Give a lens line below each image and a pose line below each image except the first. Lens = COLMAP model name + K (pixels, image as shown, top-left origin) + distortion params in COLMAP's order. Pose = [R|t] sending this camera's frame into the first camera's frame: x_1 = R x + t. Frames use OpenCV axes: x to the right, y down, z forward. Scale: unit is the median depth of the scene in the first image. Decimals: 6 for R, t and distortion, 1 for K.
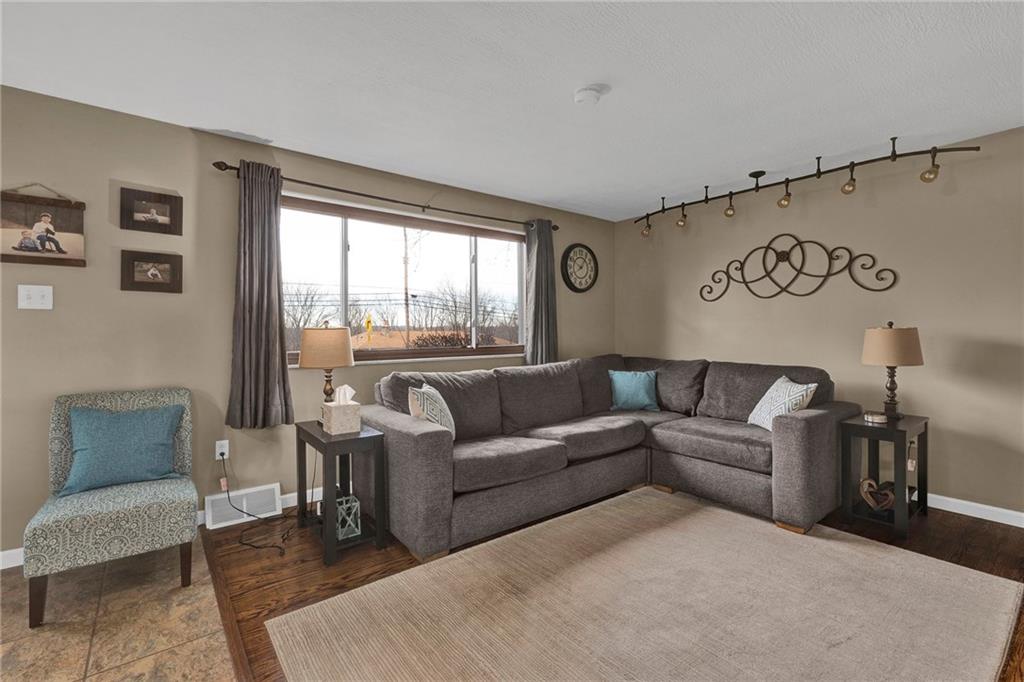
lens RADIAL K [[462.8, 0, 515.9], [0, 462.8, 328.1], [0, 0, 1]] dist [0.001434, 0.000283]
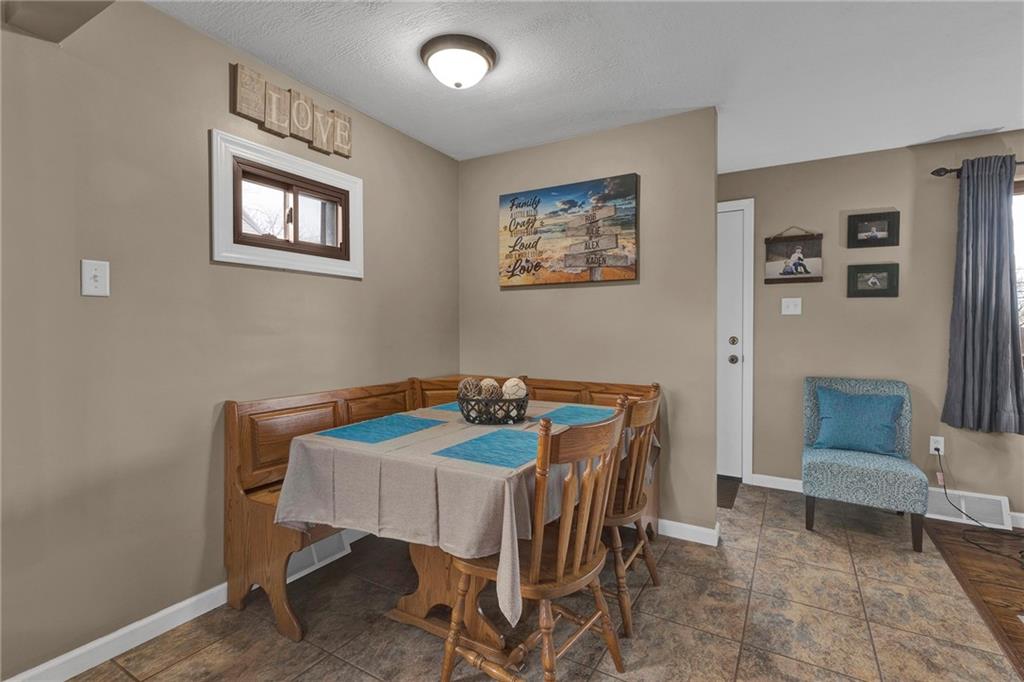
lens RADIAL K [[479.9, 0, 504.9], [0, 479.9, 330.4], [0, 0, 1]] dist [0.004154, 0.000523]
pose [[0.348553, 0.006995, -0.937263, 0.043520], [-0.001892, 0.999975, 0.006759, -0.000468], [0.937287, -0.000583, 0.348558, -0.320705]]
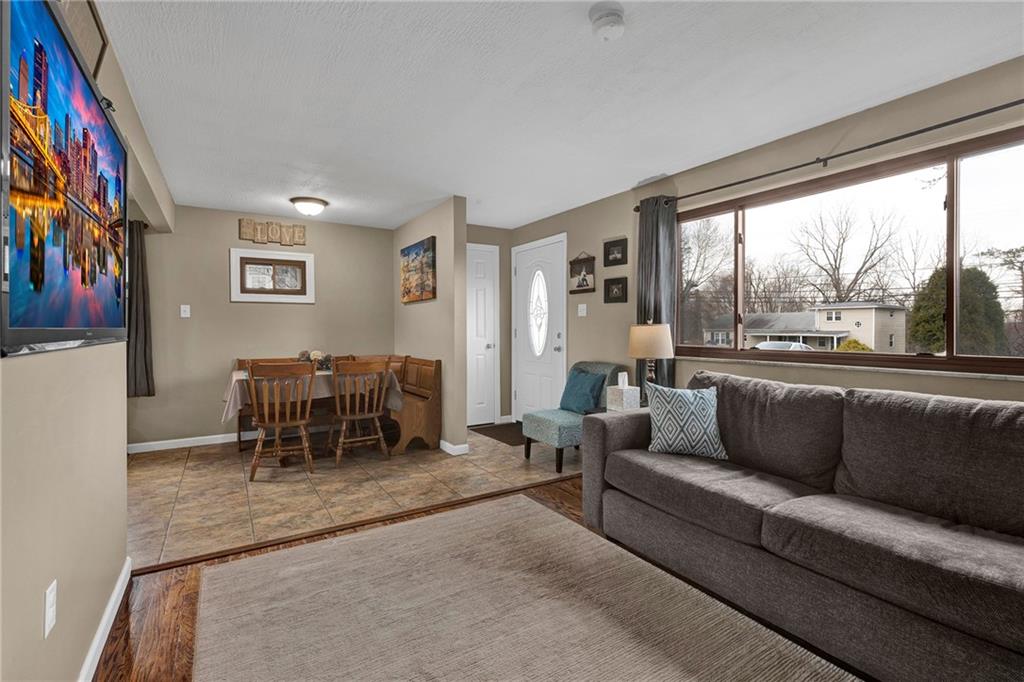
lens RADIAL K [[468.4, 0, 512.7], [0, 468.4, 332.8], [0, 0, 1]] dist [0.001896, 0.000115]
pose [[-0.121227, 0.011311, -0.992560, 0.889625], [0.005670, 0.999927, 0.010703, 0.005390], [0.992609, -0.004330, -0.121283, 0.871840]]
